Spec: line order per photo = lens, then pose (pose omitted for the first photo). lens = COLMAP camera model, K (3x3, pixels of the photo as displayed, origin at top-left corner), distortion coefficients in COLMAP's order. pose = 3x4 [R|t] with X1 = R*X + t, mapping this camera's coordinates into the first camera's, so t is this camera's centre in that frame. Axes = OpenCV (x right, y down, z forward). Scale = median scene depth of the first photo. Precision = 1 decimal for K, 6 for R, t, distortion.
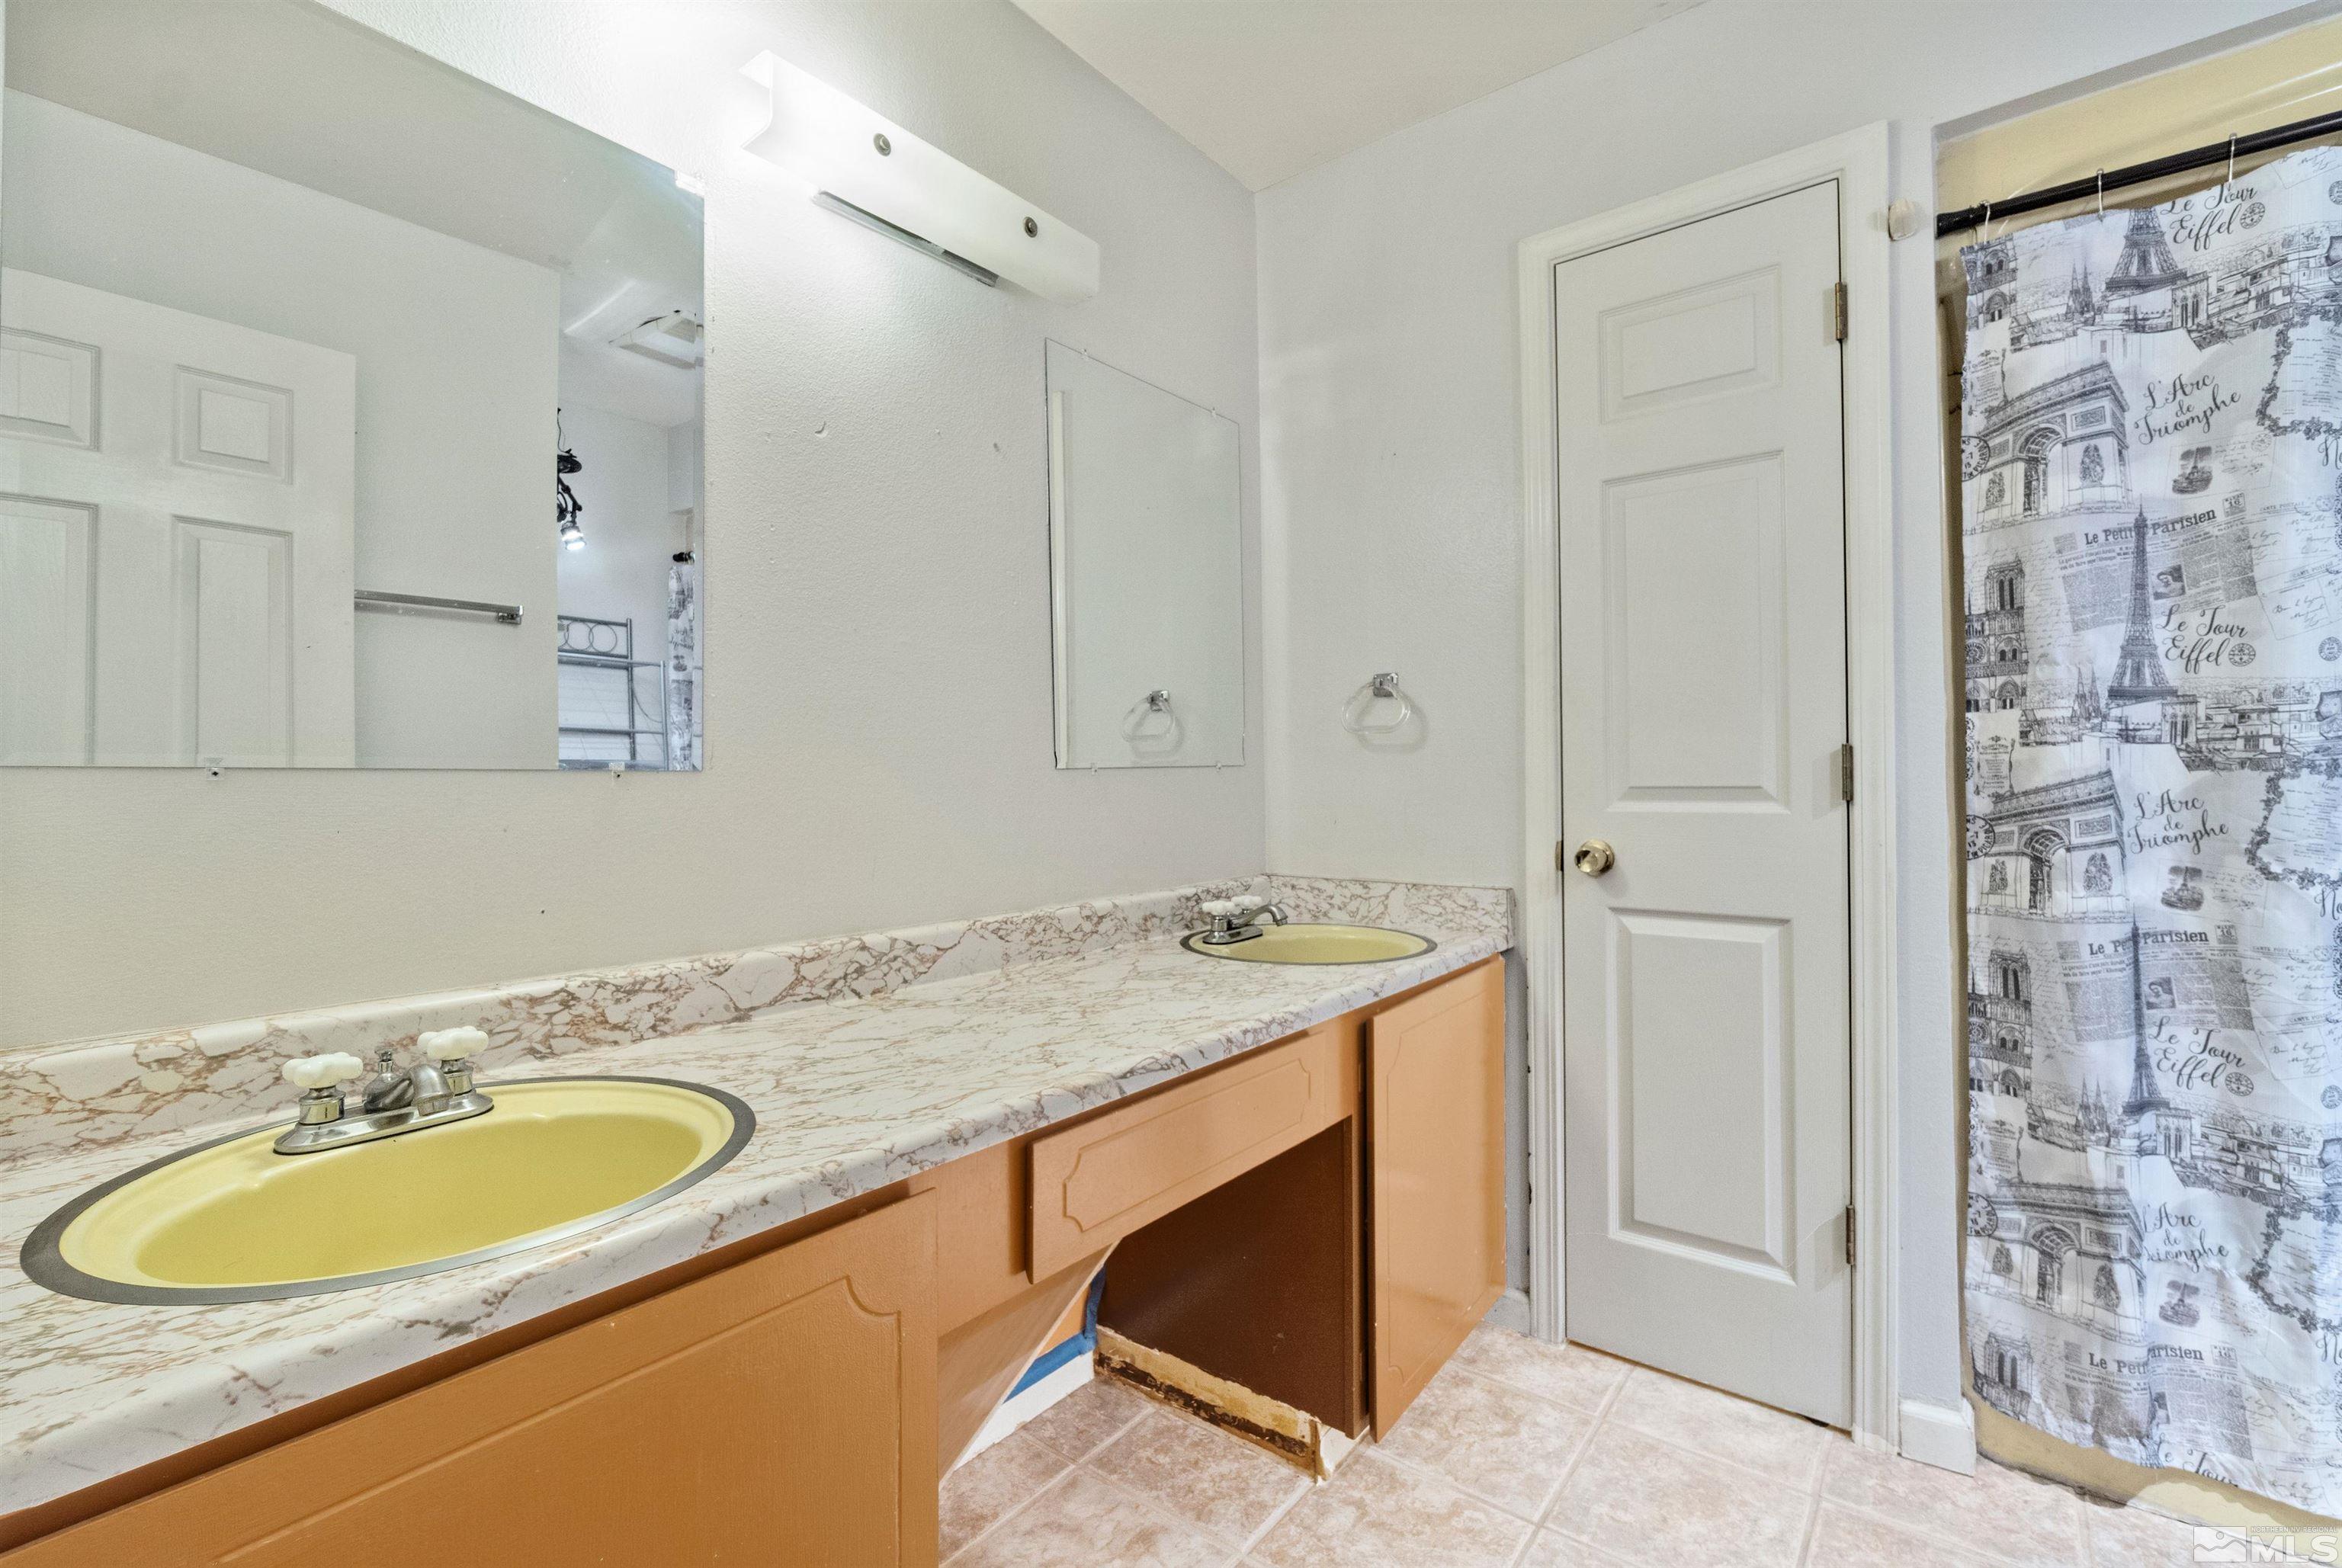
lens RADIAL K [[1010.1, 0, 1159.2], [0, 1010.1, 784.5], [0, 0, 1]] dist [0.002464, 0.000605]
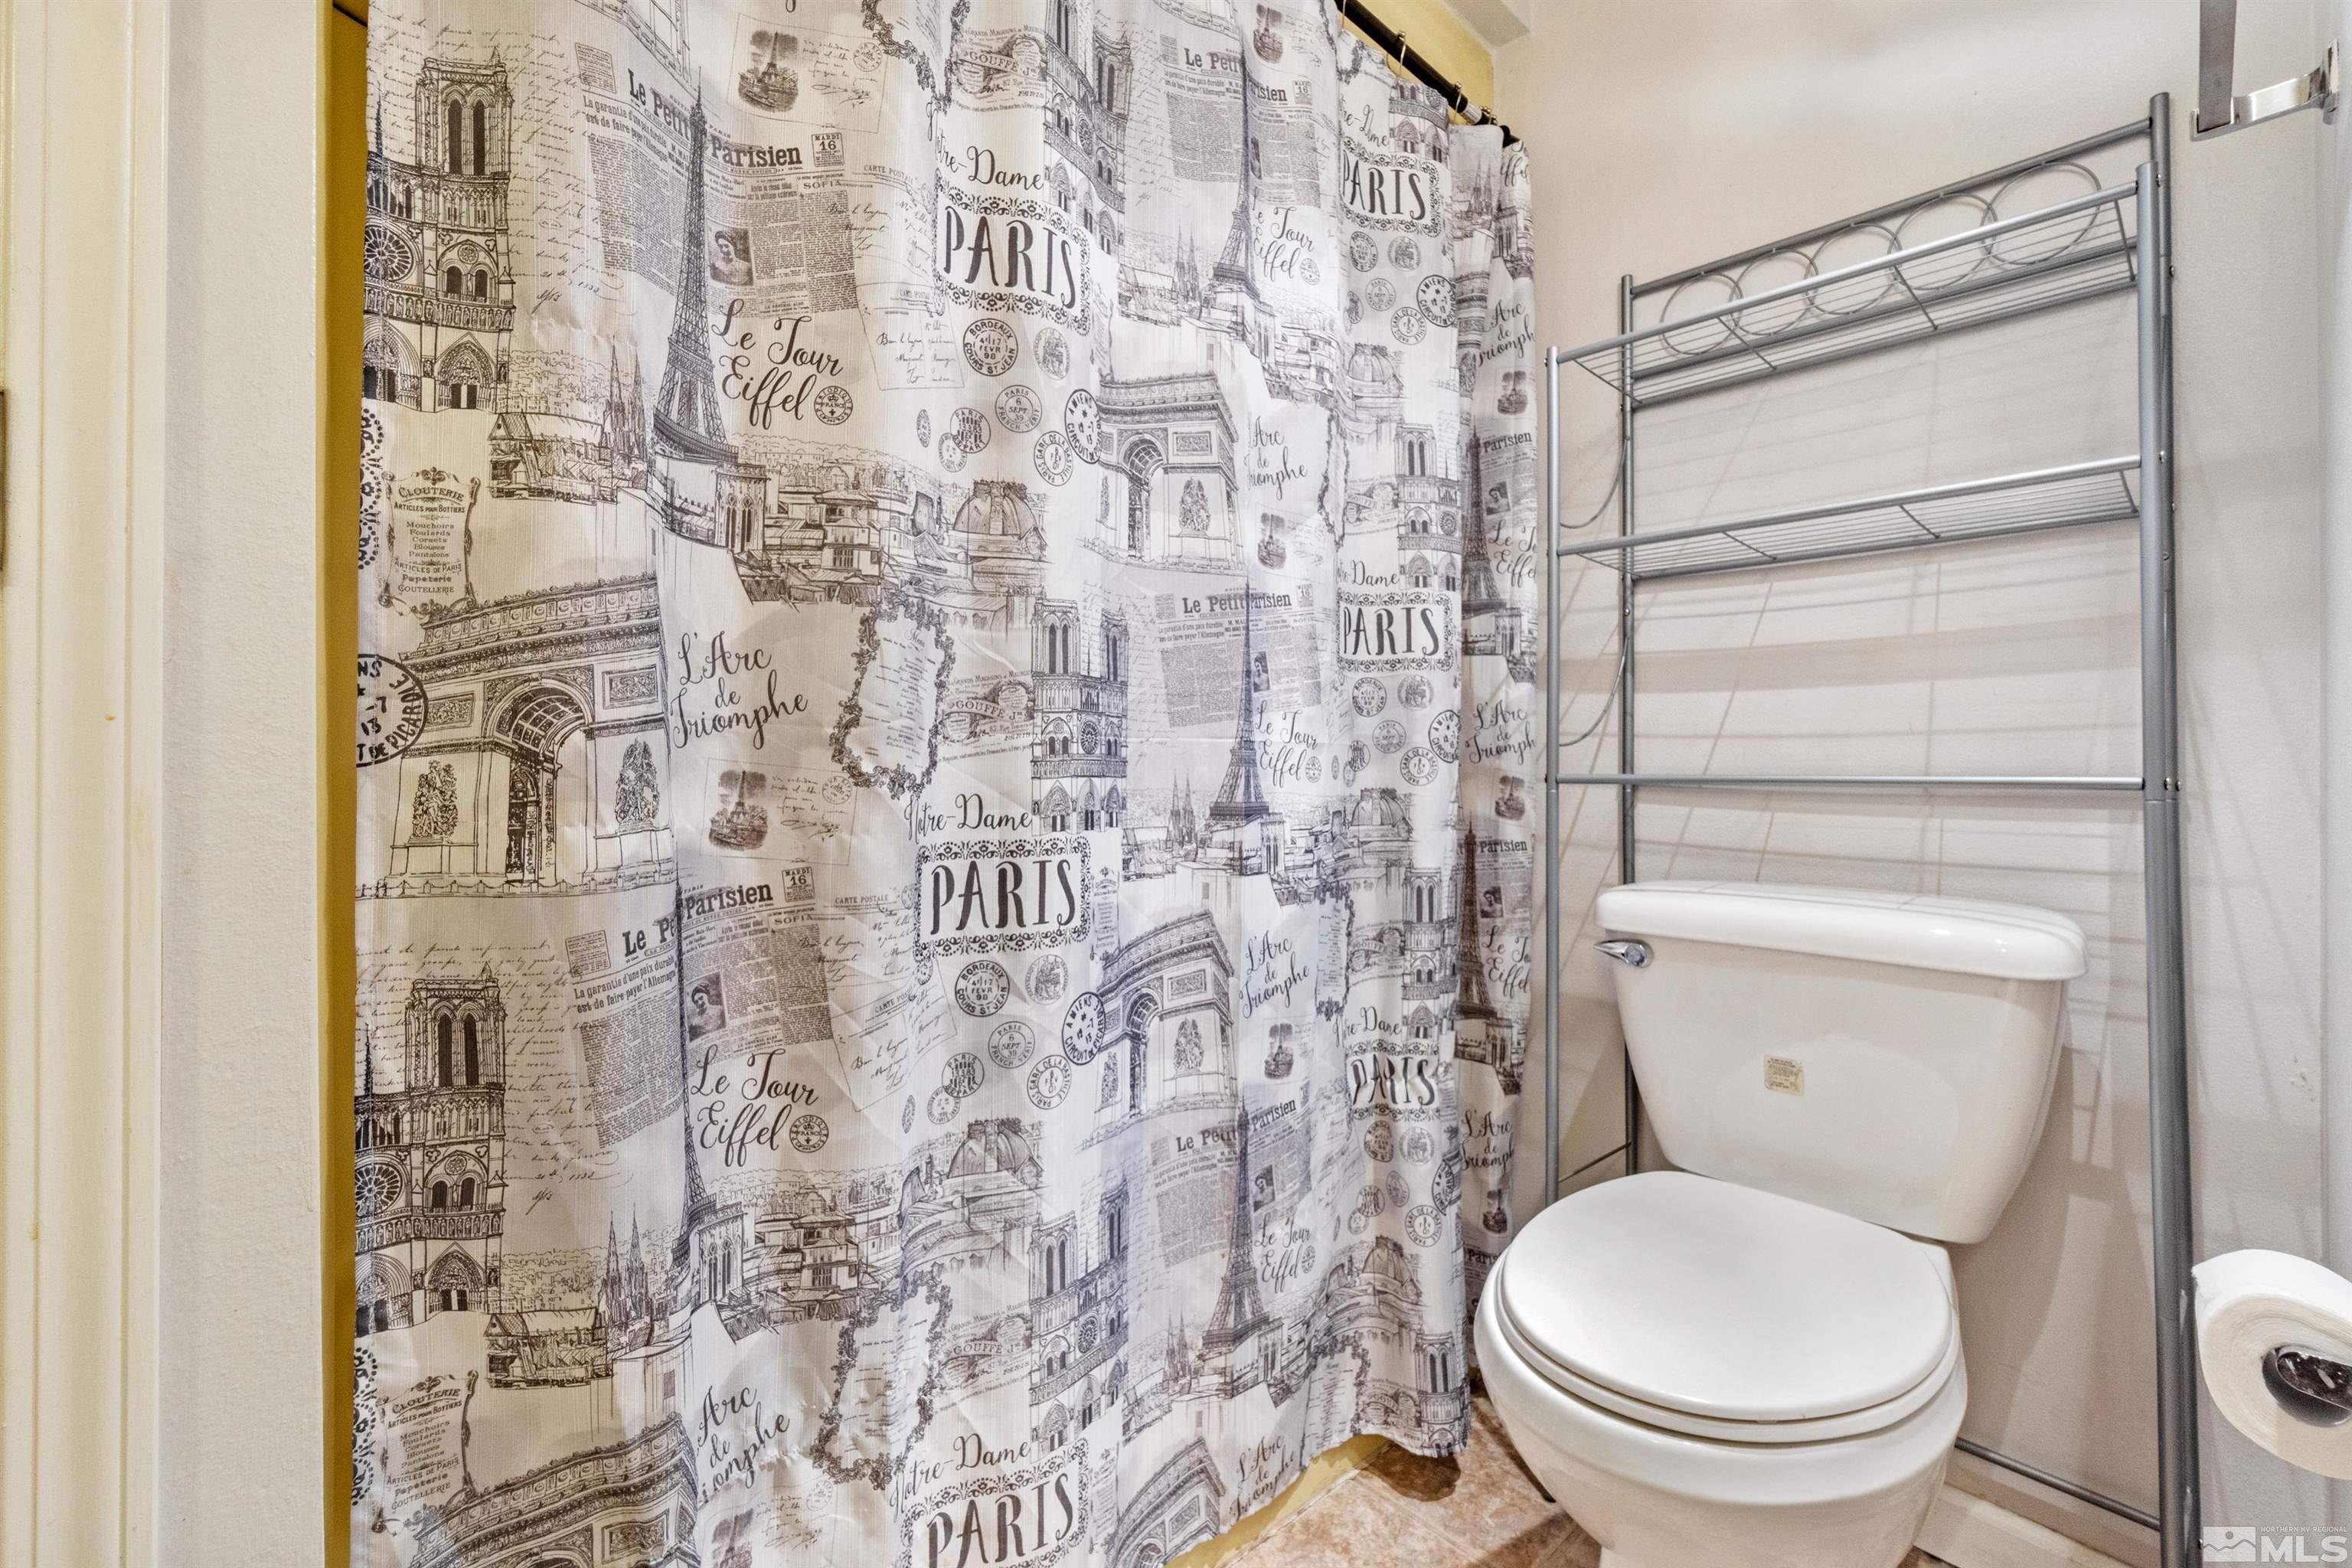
lens RADIAL K [[1008.3, 0, 1176.0], [0, 1008.3, 784.0], [0, 0, 1]] dist [-0.009378, 0.000654]
pose [[0.104880, 0.006981, 0.994460, 0.477230], [-0.009810, 0.999934, -0.005985, 0.087889], [-0.994436, -0.009128, 0.104942, 0.693358]]
